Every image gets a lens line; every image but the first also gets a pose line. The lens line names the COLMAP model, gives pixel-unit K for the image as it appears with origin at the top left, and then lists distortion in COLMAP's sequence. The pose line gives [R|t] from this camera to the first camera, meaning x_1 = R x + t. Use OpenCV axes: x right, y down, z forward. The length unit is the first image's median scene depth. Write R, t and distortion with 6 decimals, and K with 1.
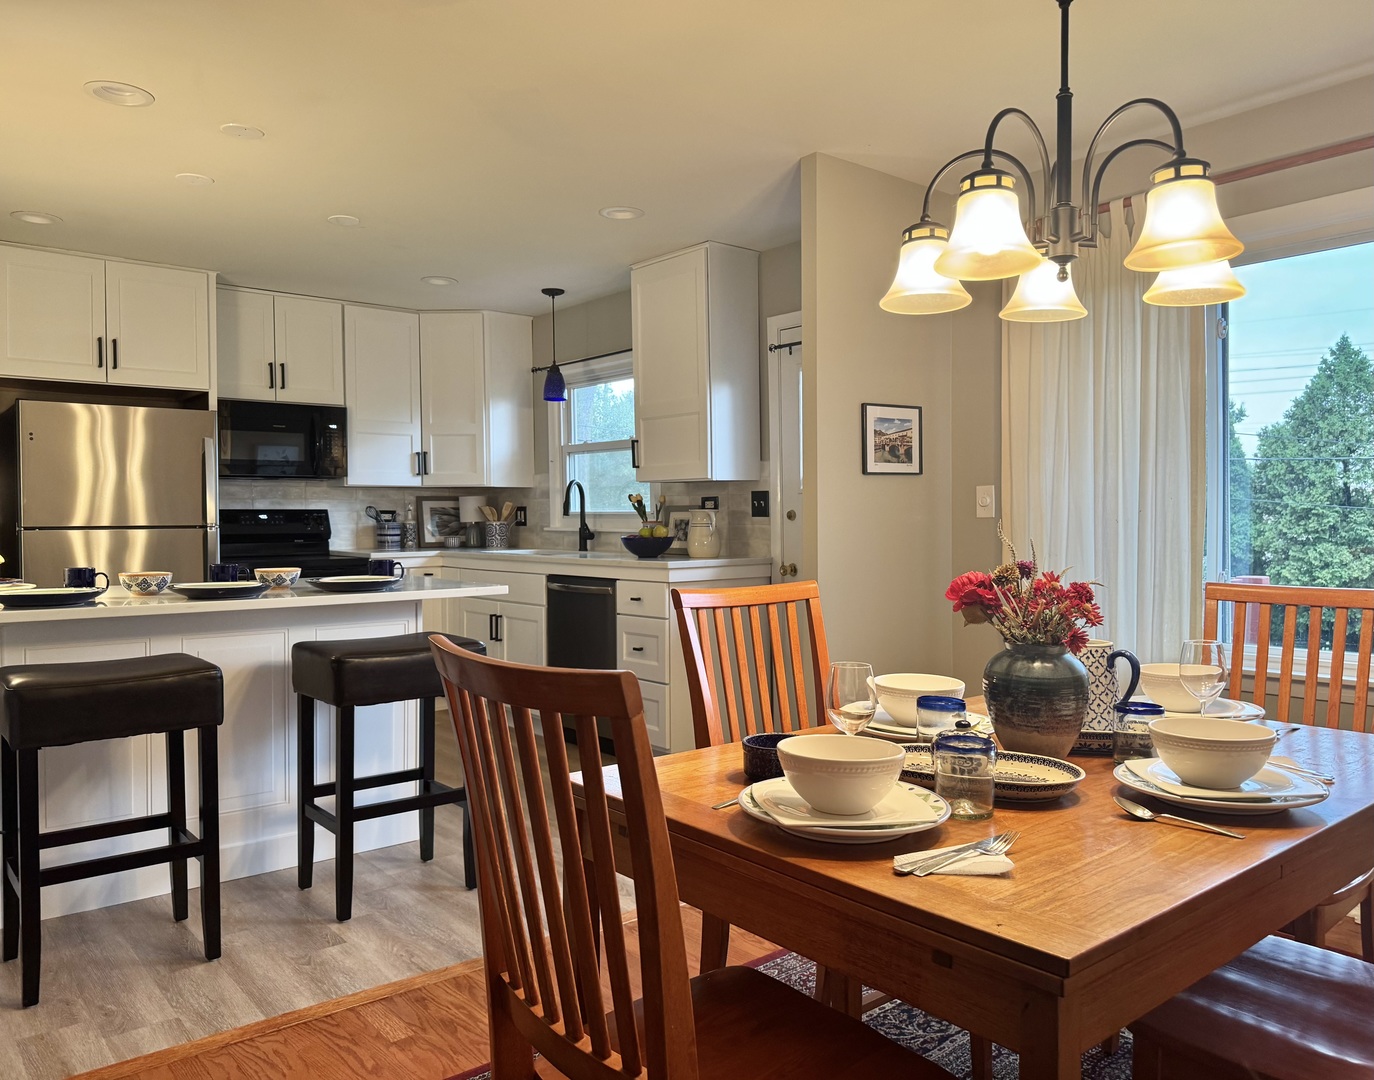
lens RADIAL K [[1028.6, 0, 709.4], [0, 1028.6, 537.0], [0, 0, 1]] dist [0.068270, -0.072194]
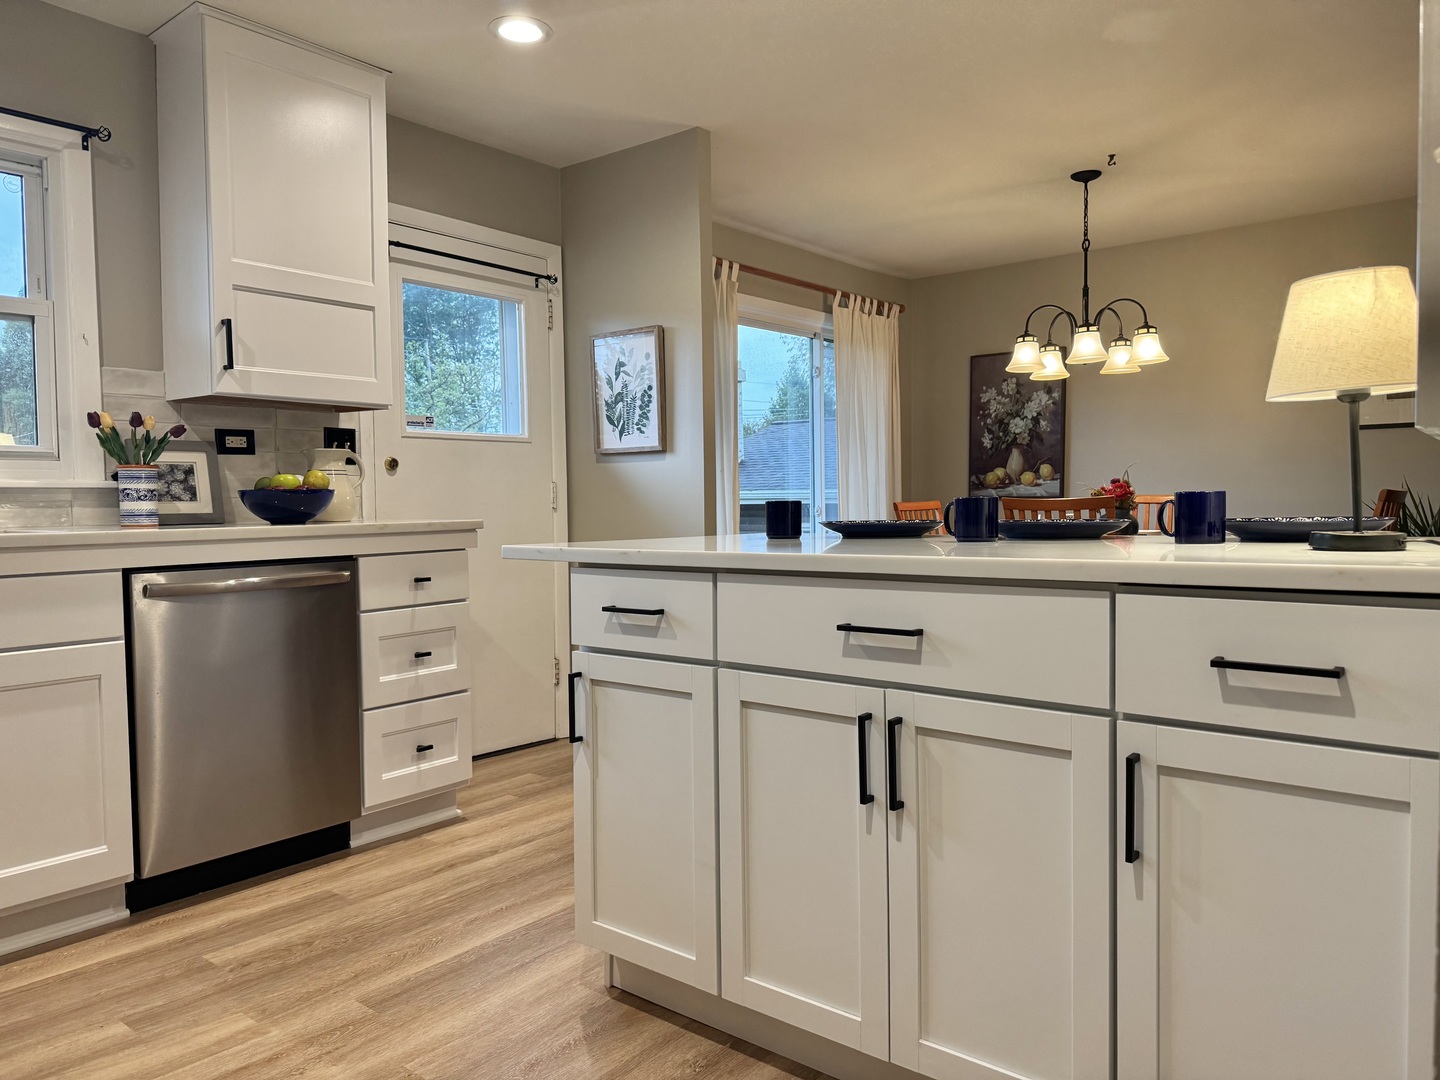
lens RADIAL K [[1010.0, 0, 720.0], [0, 1010.0, 540.0], [0, 0, 1]] dist [0.150347, -0.221594]
pose [[-0.179961, -0.029876, 0.983220, -0.744838], [0.034306, 0.998740, 0.036626, 0.016872], [-0.983075, 0.040322, -0.178709, 0.910124]]
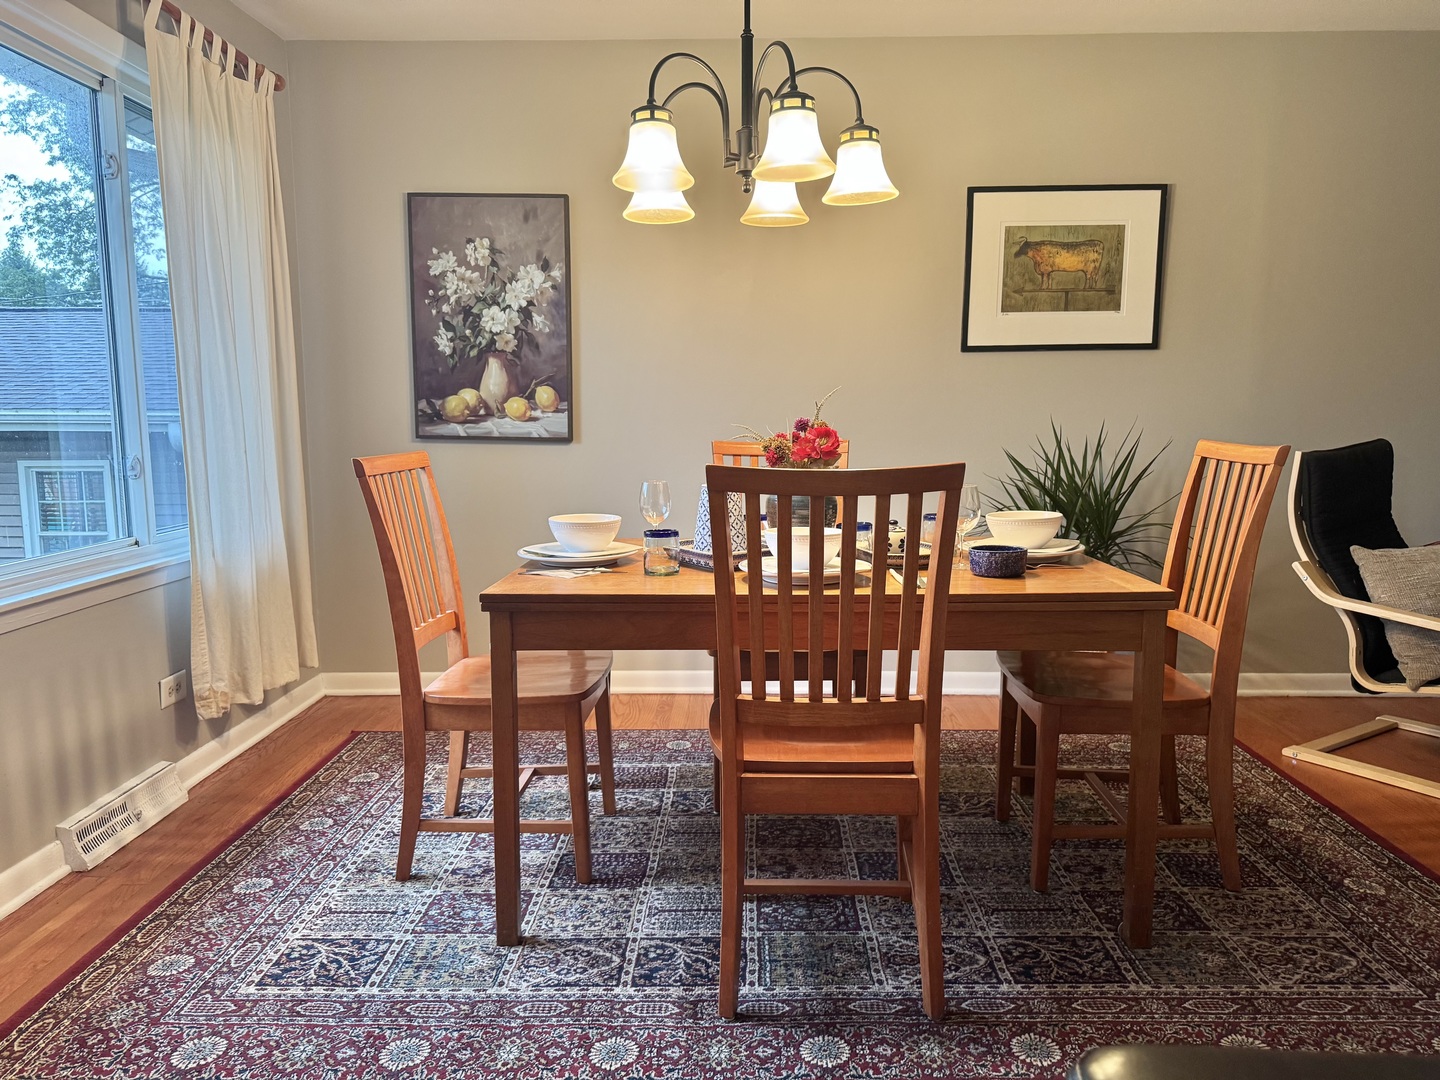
lens RADIAL K [[1010.0, 0, 720.0], [0, 1010.0, 540.0], [0, 0, 1]] dist [0.150347, -0.221594]
pose [[-0.748730, -0.073383, 0.658801, -0.189844], [0.020779, 0.990767, 0.133976, -0.001446], [-0.662550, 0.114001, -0.740292, 0.789414]]
